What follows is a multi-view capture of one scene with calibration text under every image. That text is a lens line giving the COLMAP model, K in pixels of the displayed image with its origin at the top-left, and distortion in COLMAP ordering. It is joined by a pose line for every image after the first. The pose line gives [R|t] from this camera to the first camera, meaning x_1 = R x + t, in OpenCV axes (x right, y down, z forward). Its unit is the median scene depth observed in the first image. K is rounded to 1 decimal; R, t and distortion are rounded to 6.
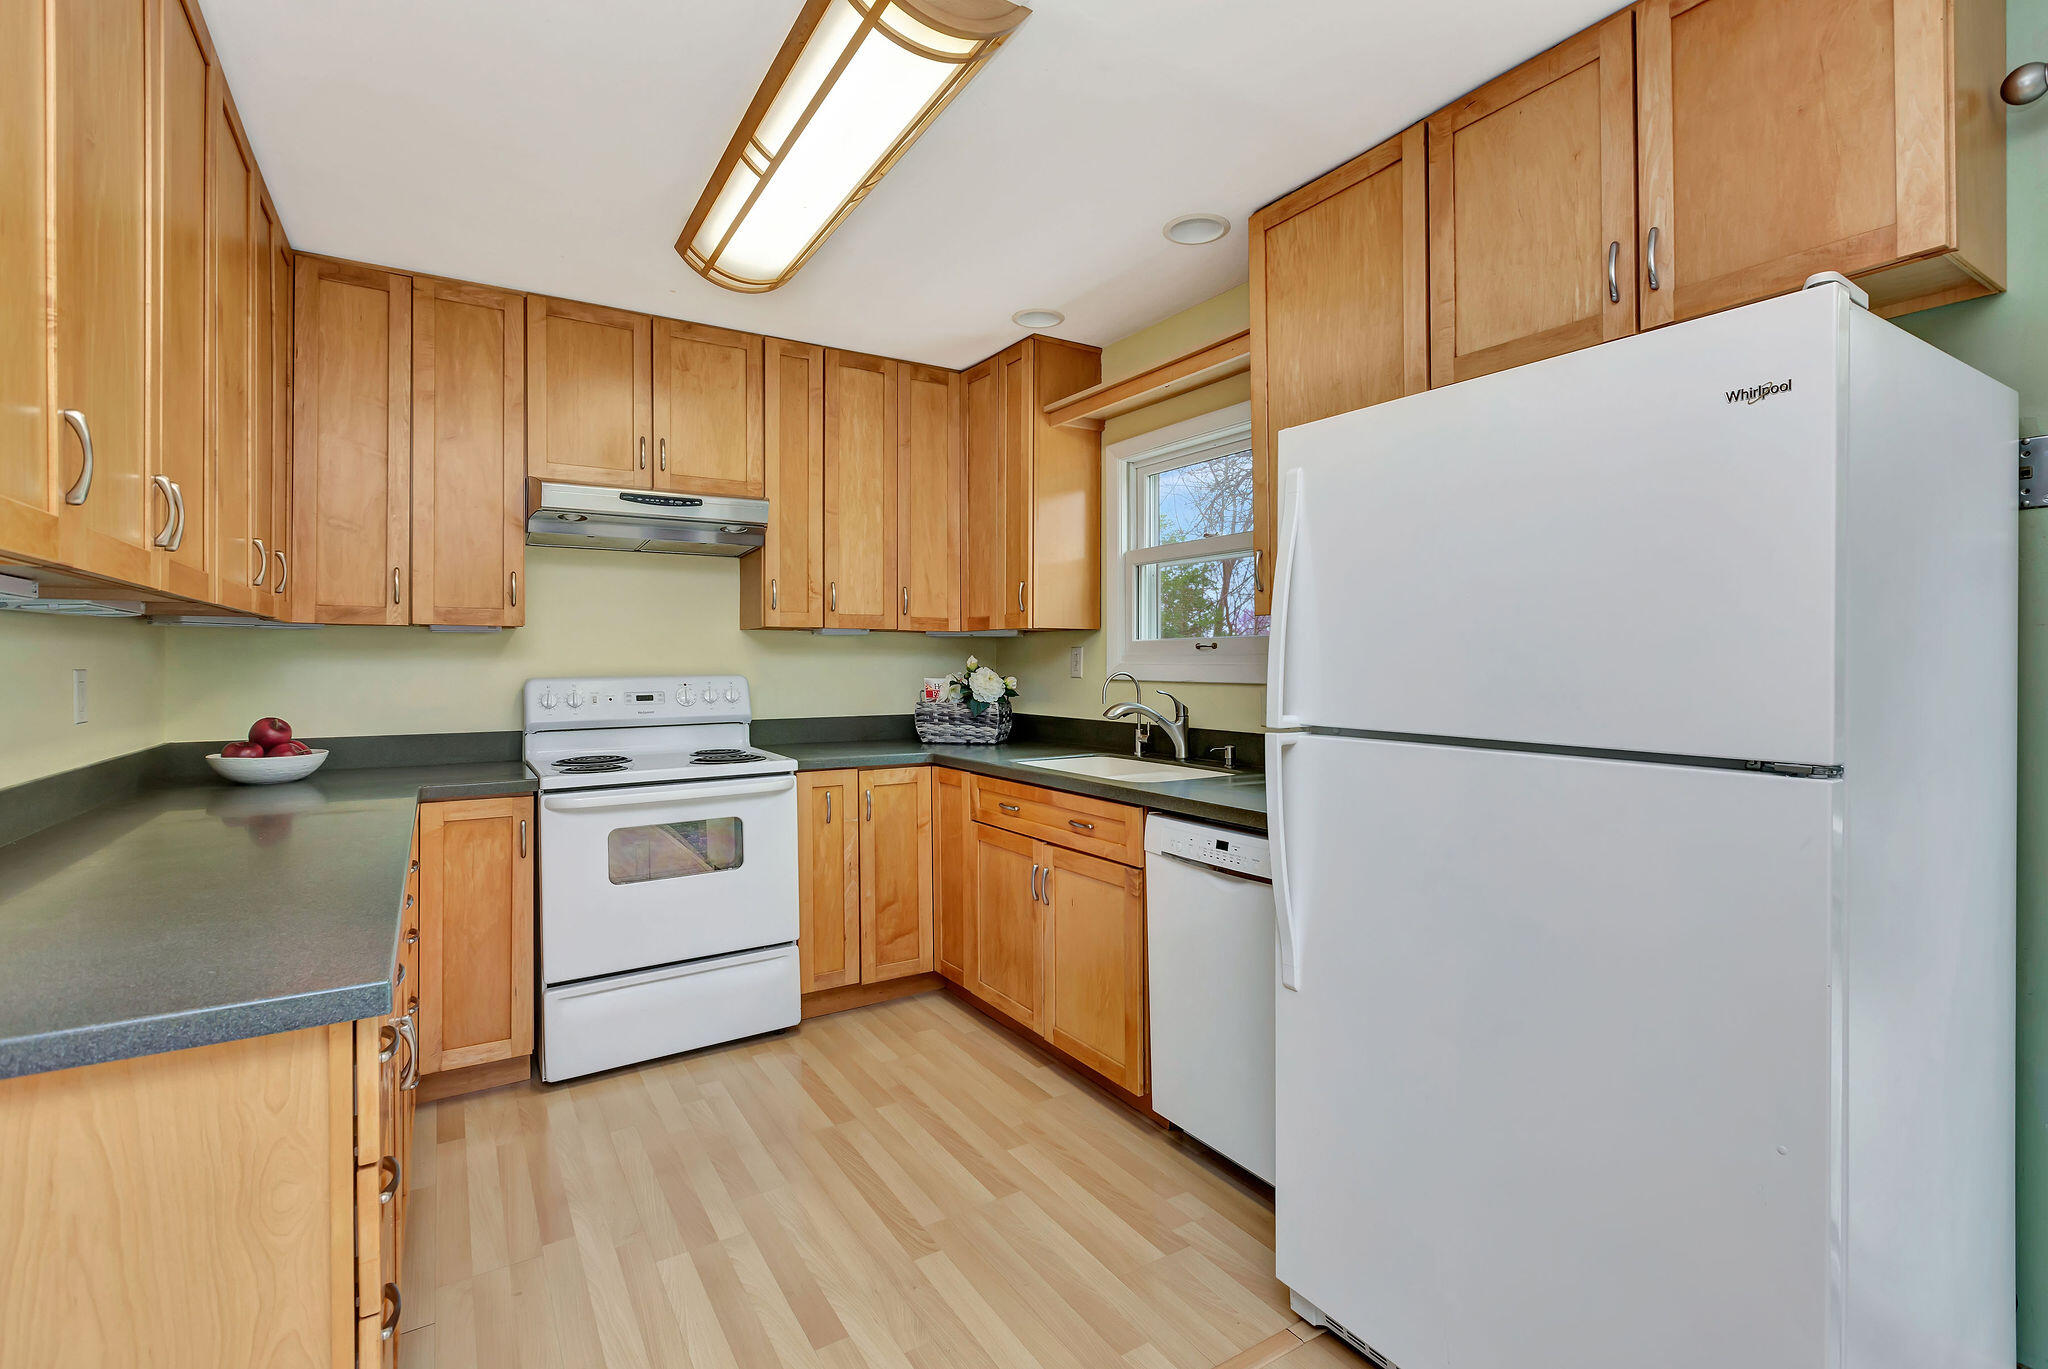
lens RADIAL K [[942.7, 0, 1030.5], [0, 942.7, 661.2], [0, 0, 1]] dist [0.000514, -0.000084]
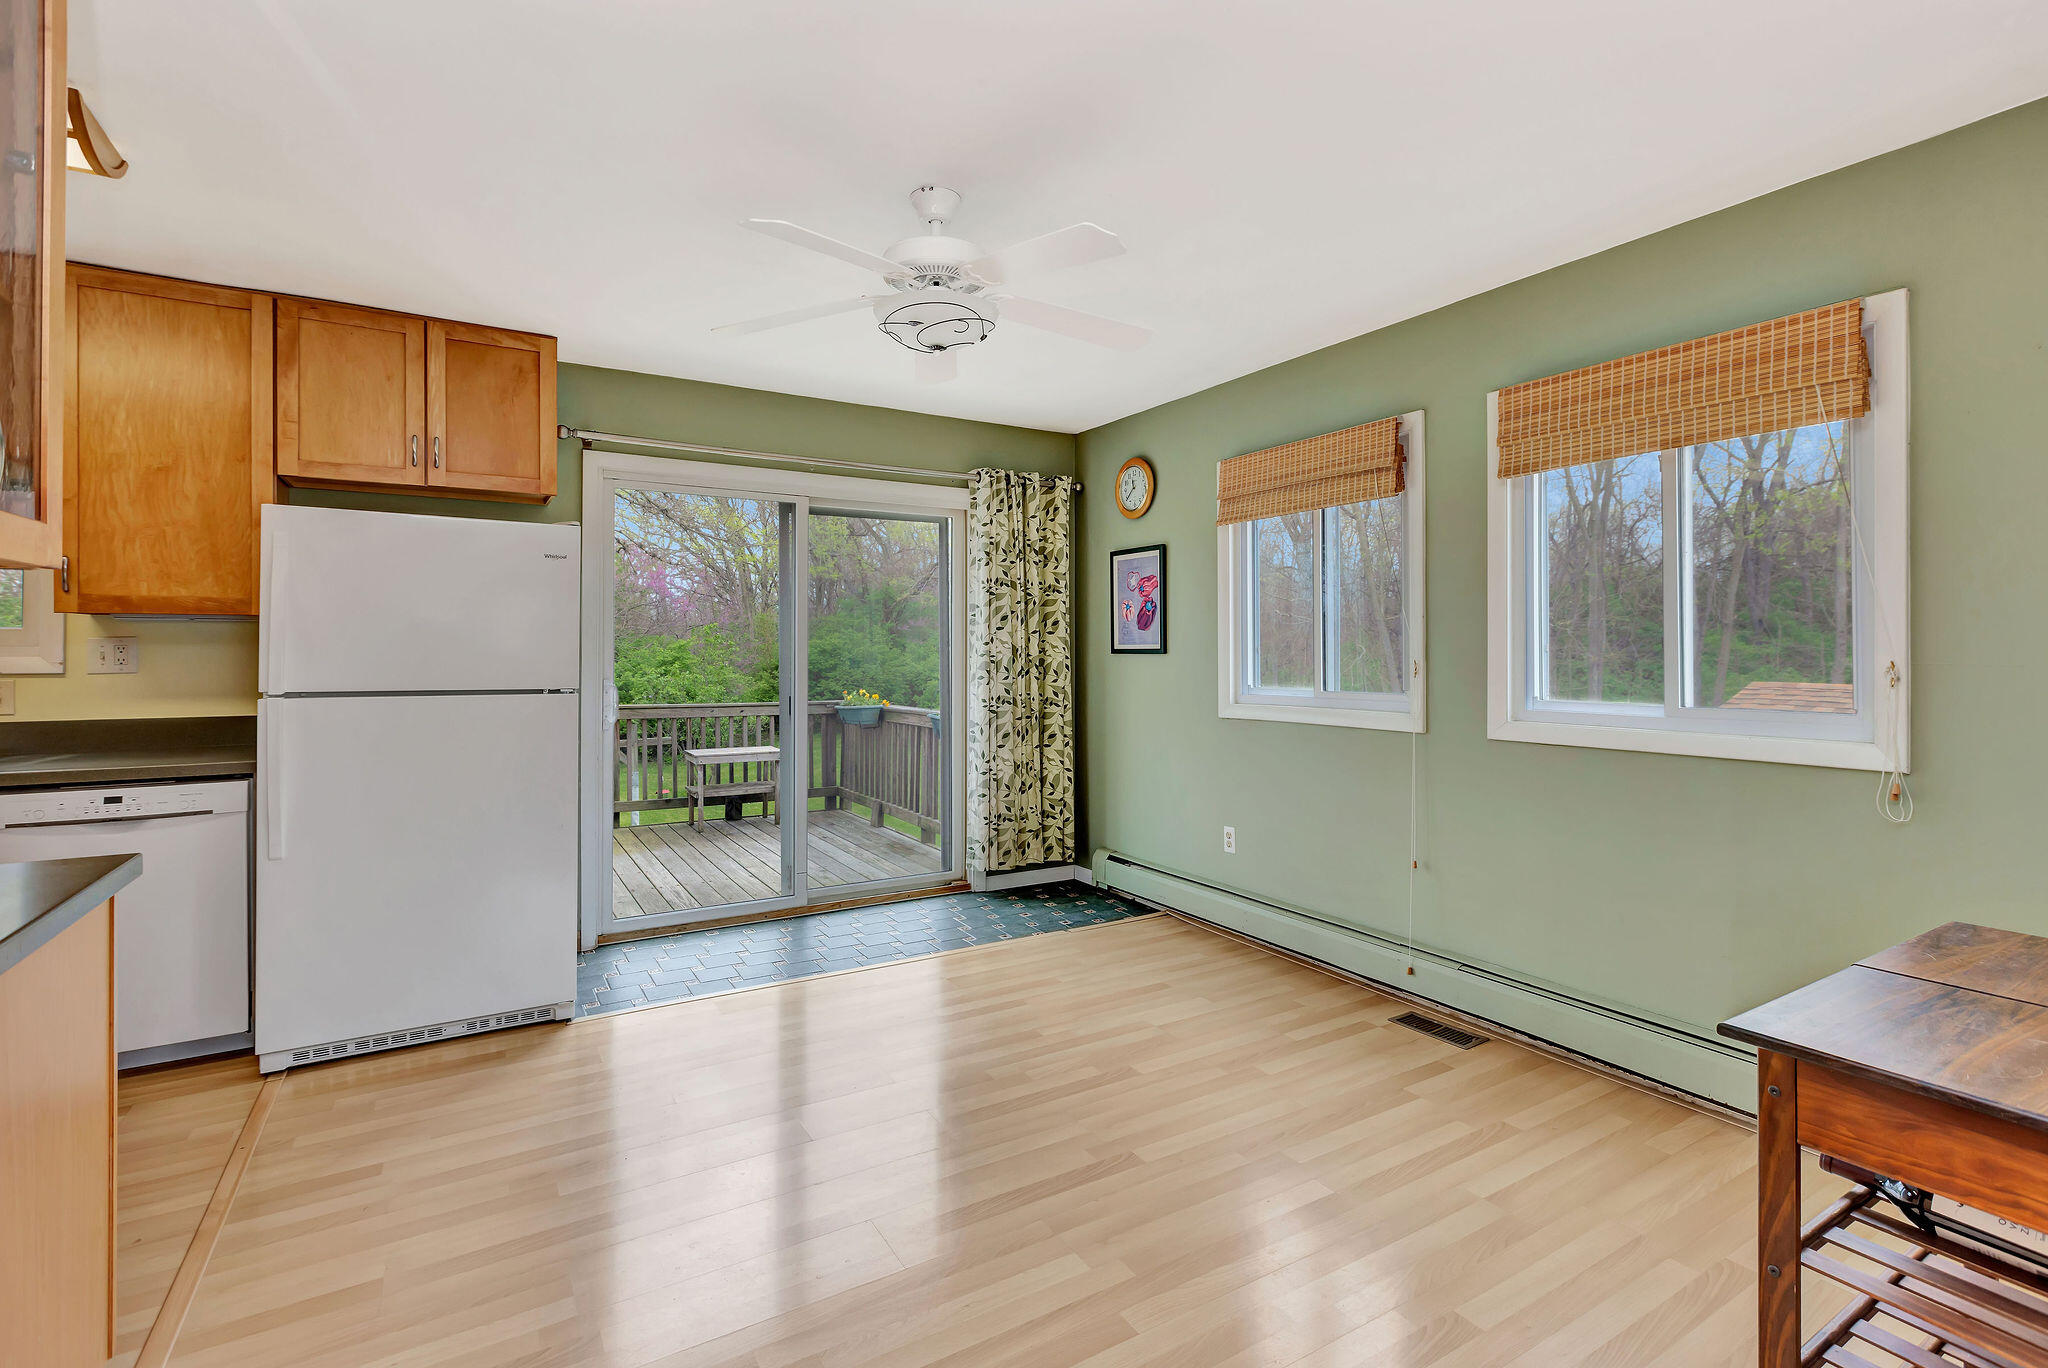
lens RADIAL K [[939.2, 0, 1017.6], [0, 939.2, 652.0], [0, 0, 1]] dist [-0.008340, 0.000358]
pose [[0.015424, 0.007263, 0.999855, -0.685993], [0.000332, 0.999974, -0.007269, 0.006798], [-0.999881, 0.000444, 0.015421, -0.141595]]
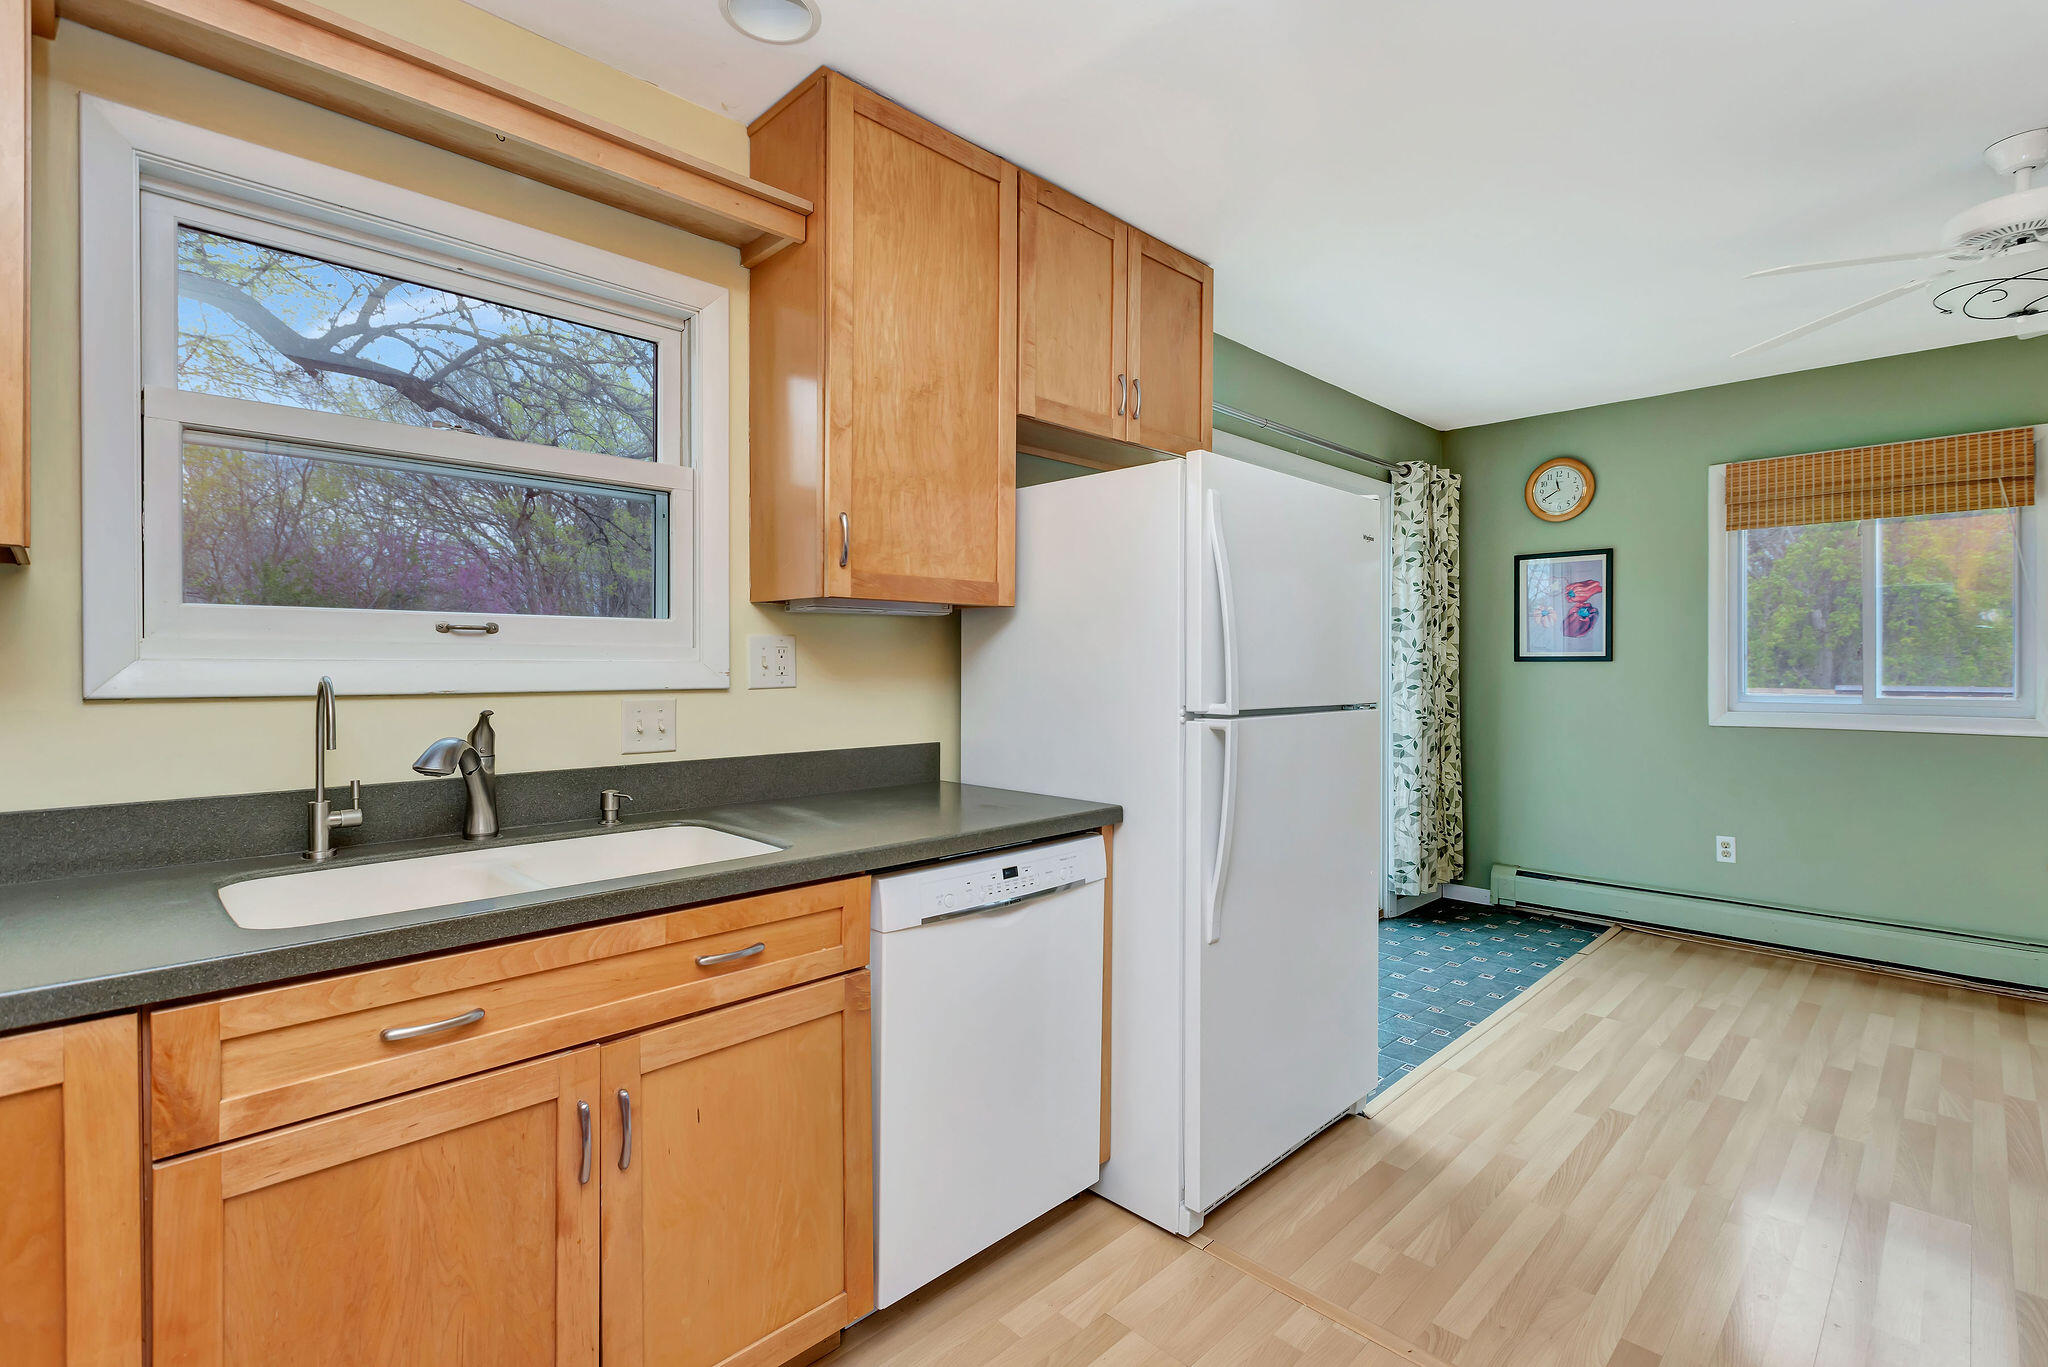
lens RADIAL K [[946.3, 0, 1023.9], [0, 946.3, 668.9], [0, 0, 1]] dist [-0.000847, -0.000692]
pose [[-0.223960, 0.000295, 0.974598, -0.427863], [0.001946, 0.999998, 0.000145, 0.008654], [-0.974596, 0.001929, -0.223961, 0.800323]]
